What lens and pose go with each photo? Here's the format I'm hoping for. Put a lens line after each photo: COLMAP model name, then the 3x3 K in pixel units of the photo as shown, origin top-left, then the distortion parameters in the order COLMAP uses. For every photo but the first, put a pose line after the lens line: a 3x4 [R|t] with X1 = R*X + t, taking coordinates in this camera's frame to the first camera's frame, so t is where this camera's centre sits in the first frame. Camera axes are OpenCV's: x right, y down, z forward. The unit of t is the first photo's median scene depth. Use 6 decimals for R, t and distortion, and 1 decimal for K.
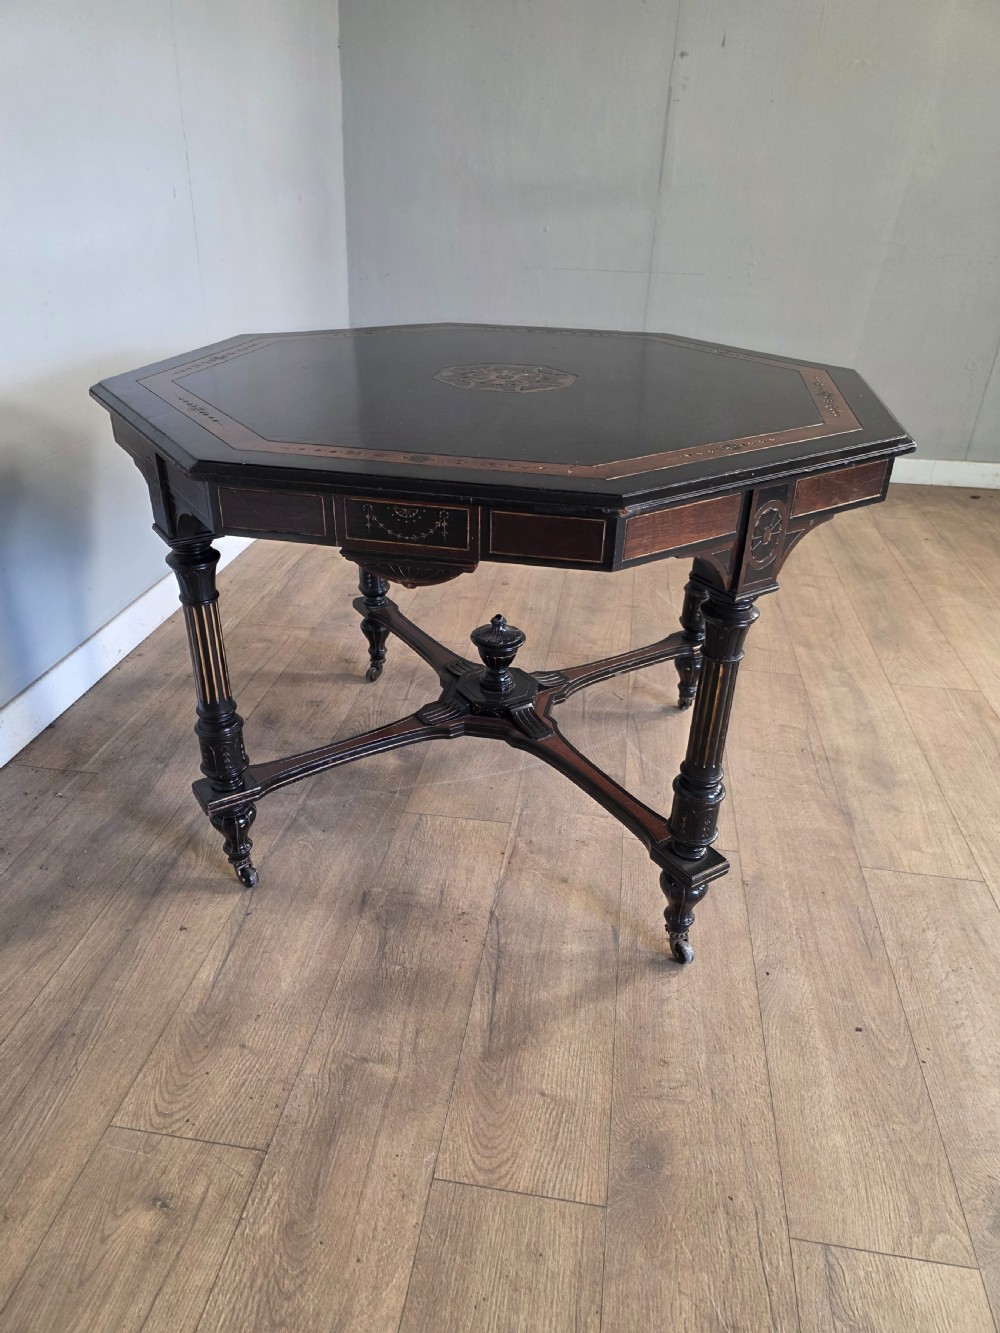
lens RADIAL K [[907.1, 0, 491.3], [0, 907.1, 655.9], [0, 0, 1]] dist [0.048331, -0.057394]
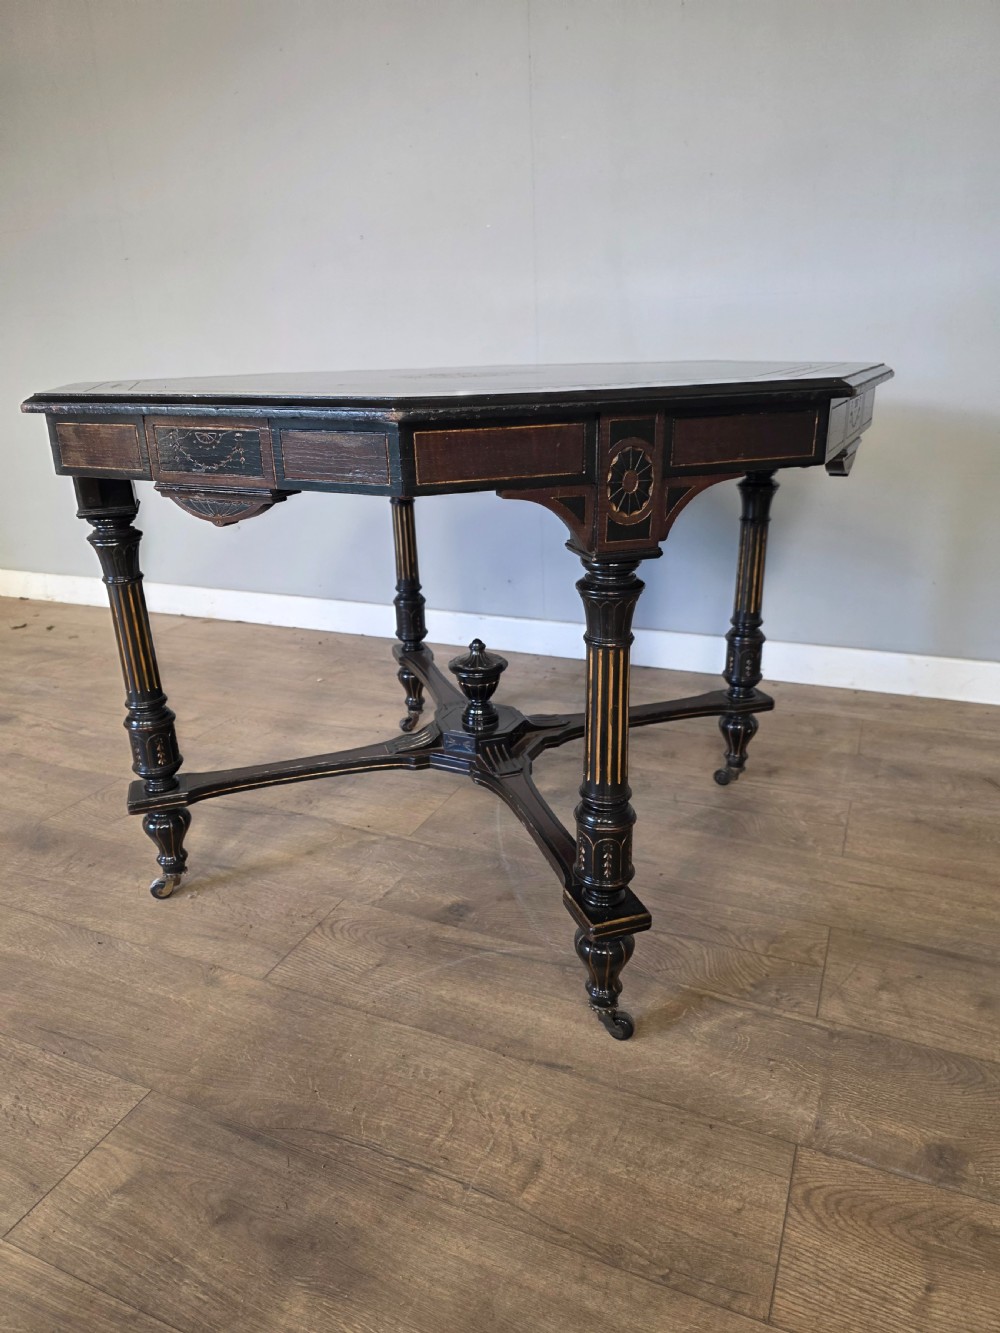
lens RADIAL K [[907.1, 0, 500.8], [0, 907.1, 654.7], [0, 0, 1]] dist [0.048331, -0.057394]
pose [[-0.255485, 0.300113, -0.919054, 1.004366], [-0.431495, 0.815279, 0.386176, -0.468902], [0.865182, 0.495229, -0.078795, 1.299377]]
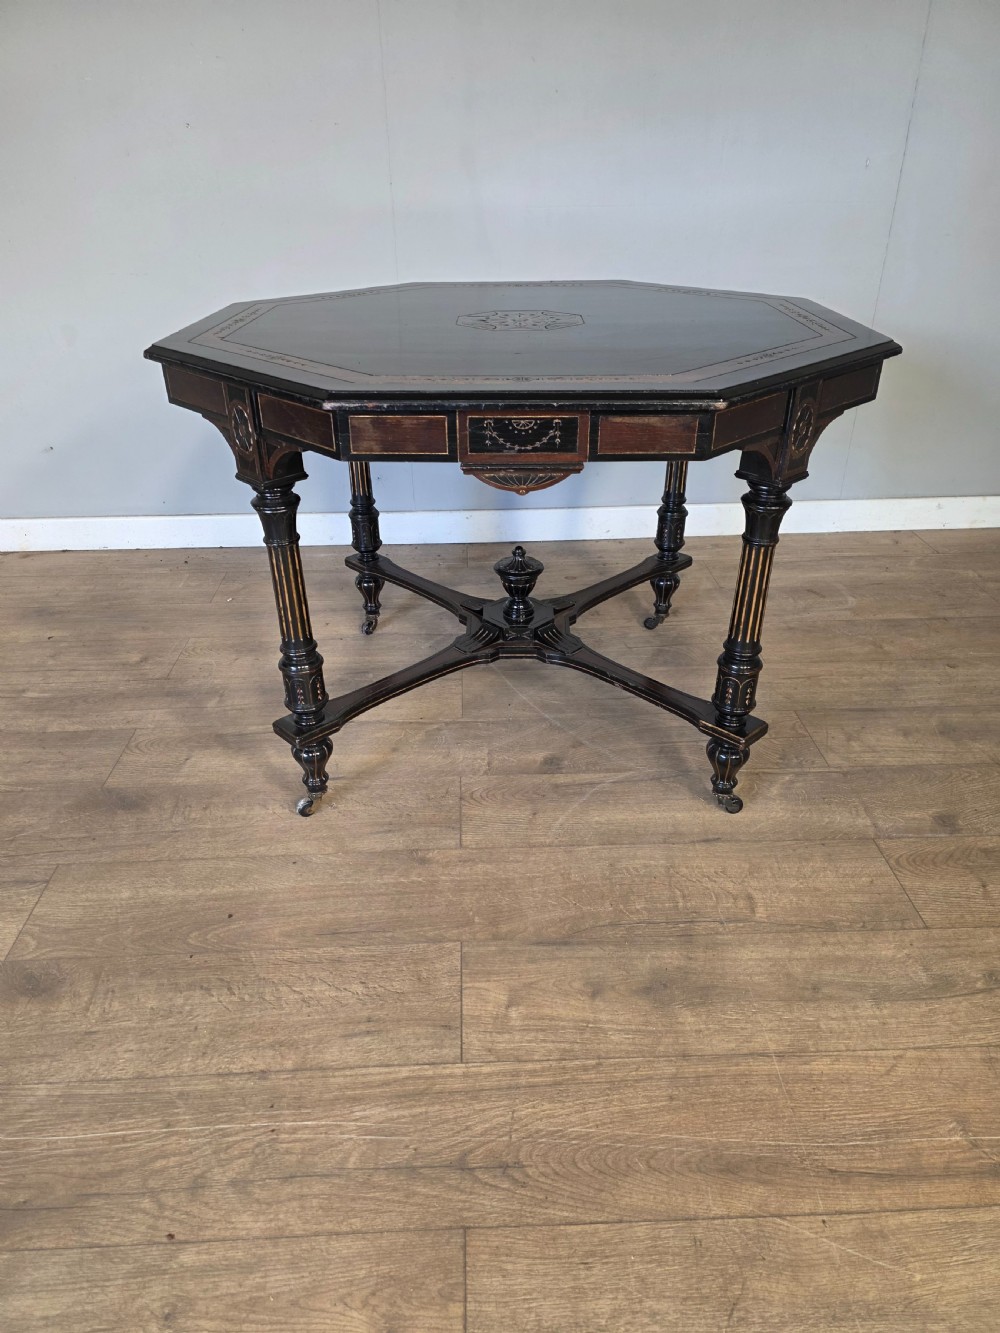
lens RADIAL K [[902.1, 0, 498.4], [0, 902.1, 664.6], [0, 0, 1]] dist [0.058778, -0.072320]
pose [[0.191272, 0.459808, -0.867174, 1.197592], [-0.447420, 0.827203, 0.339927, -0.336812], [0.873630, 0.322973, 0.363949, 0.740809]]
